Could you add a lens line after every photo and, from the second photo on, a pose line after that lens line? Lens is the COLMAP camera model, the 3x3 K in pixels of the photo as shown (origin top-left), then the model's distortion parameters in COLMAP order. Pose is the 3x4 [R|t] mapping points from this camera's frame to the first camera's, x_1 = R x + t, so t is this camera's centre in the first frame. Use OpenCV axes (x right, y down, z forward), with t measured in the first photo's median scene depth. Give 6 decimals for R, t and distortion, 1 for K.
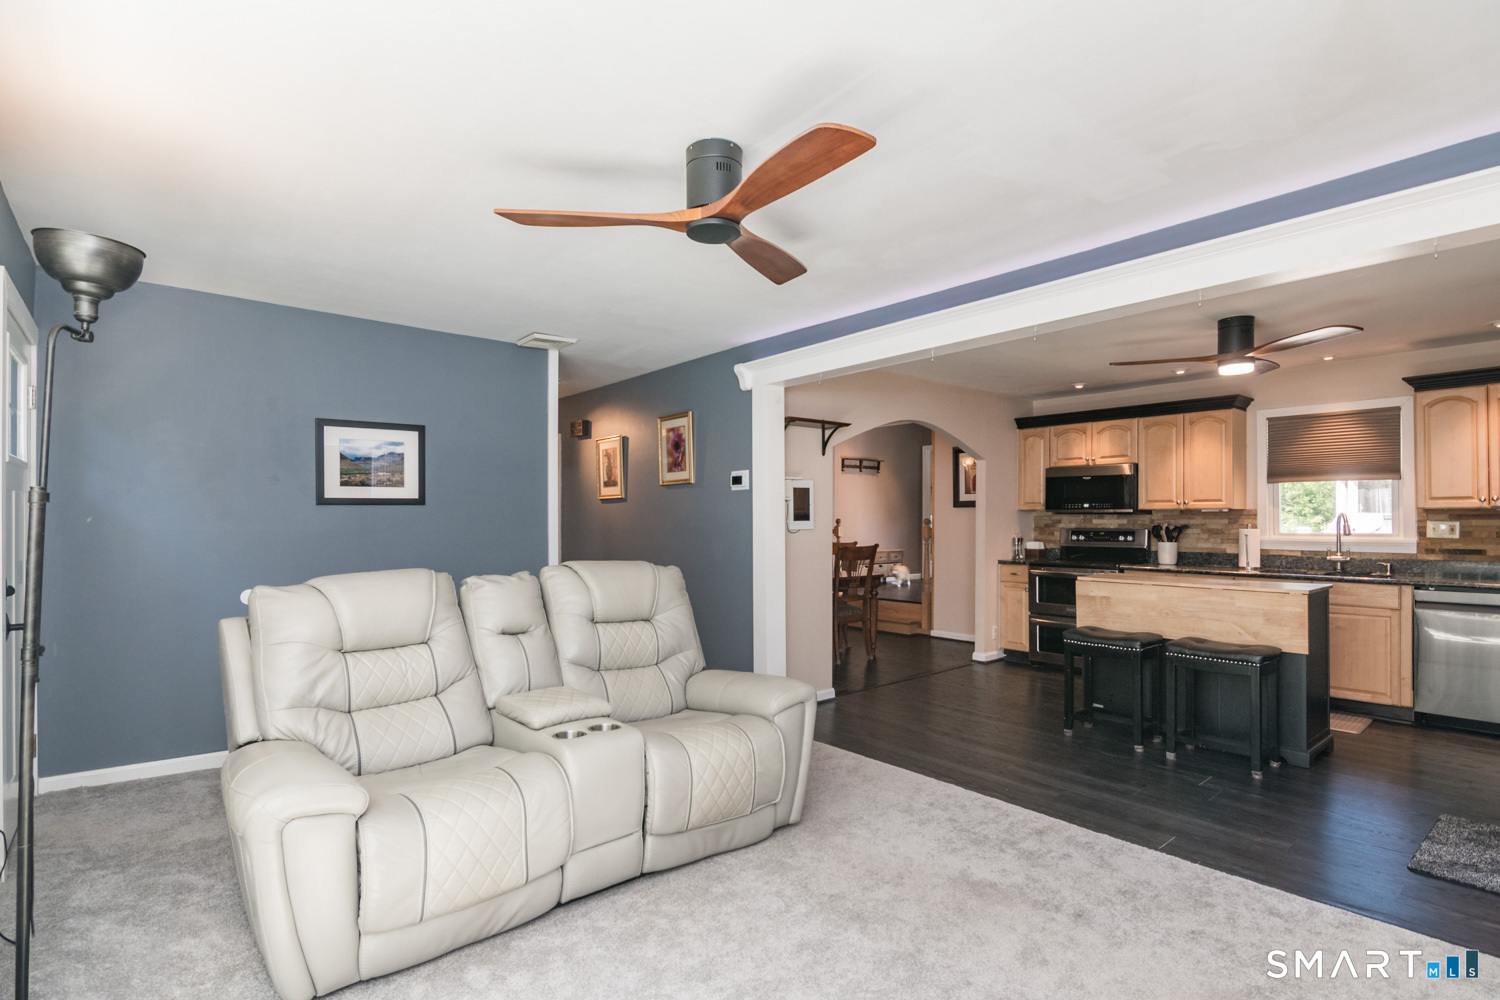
lens RADIAL K [[737.7, 0, 749.4], [0, 737.7, 511.6], [0, 0, 1]] dist [-0.003181, -0.002416]
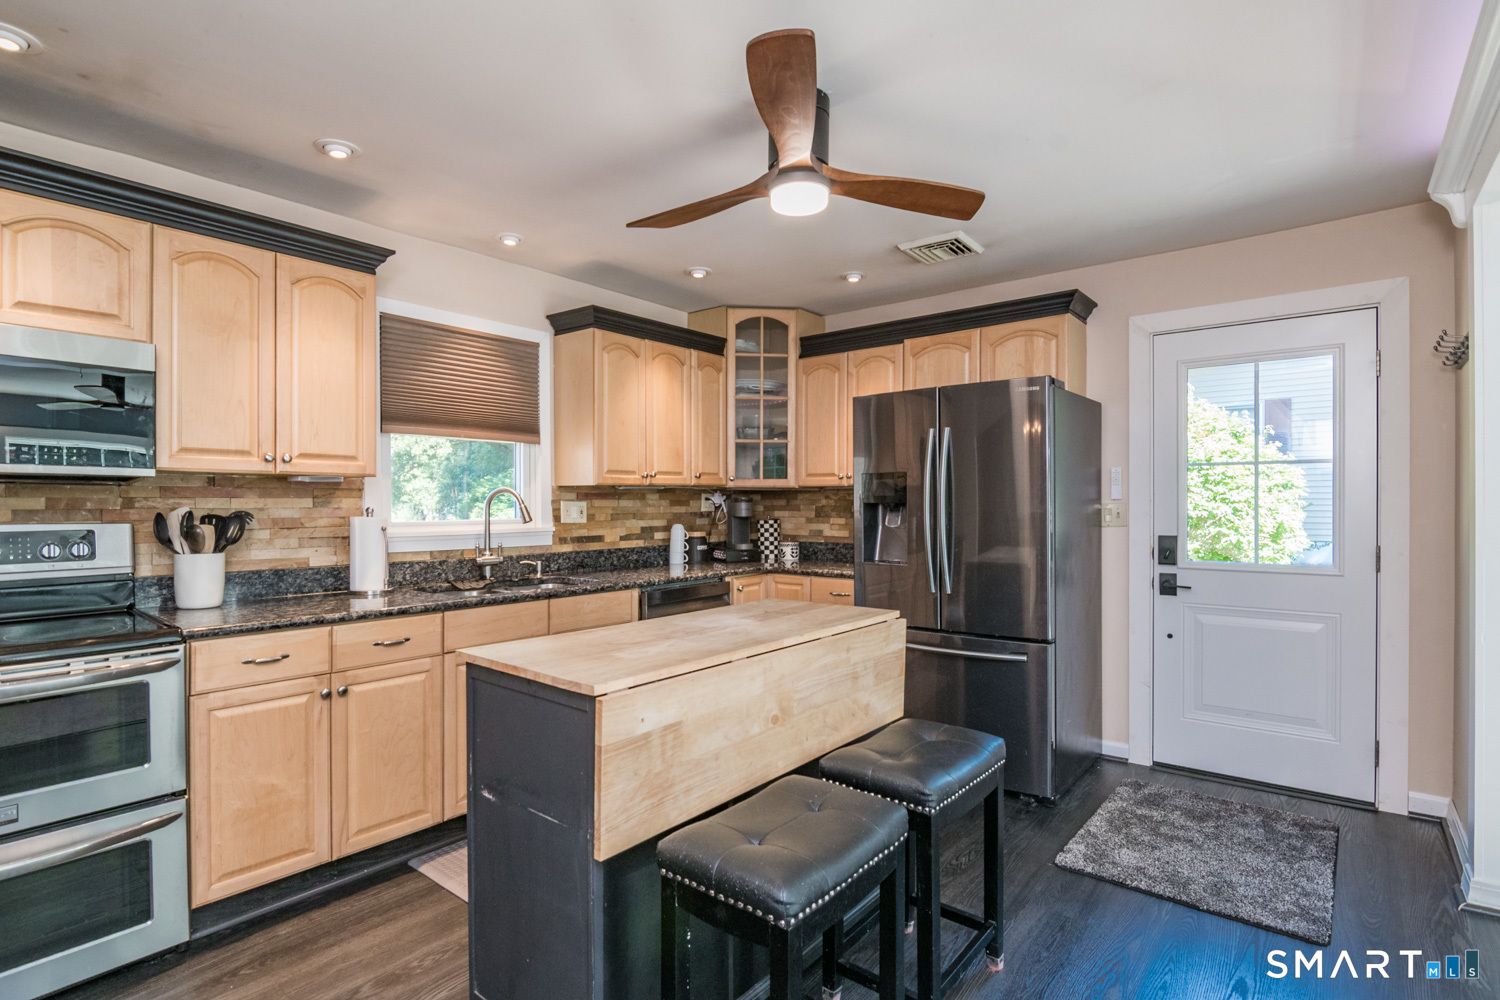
lens RADIAL K [[737.7, 0, 745.4], [0, 737.7, 497.9], [0, 0, 1]] dist [-0.003181, -0.002416]
pose [[-0.189719, 0.004752, 0.981827, 0.137599], [-0.009725, 0.999930, -0.006719, 0.013008], [-0.981790, -0.010823, -0.189659, 0.990025]]
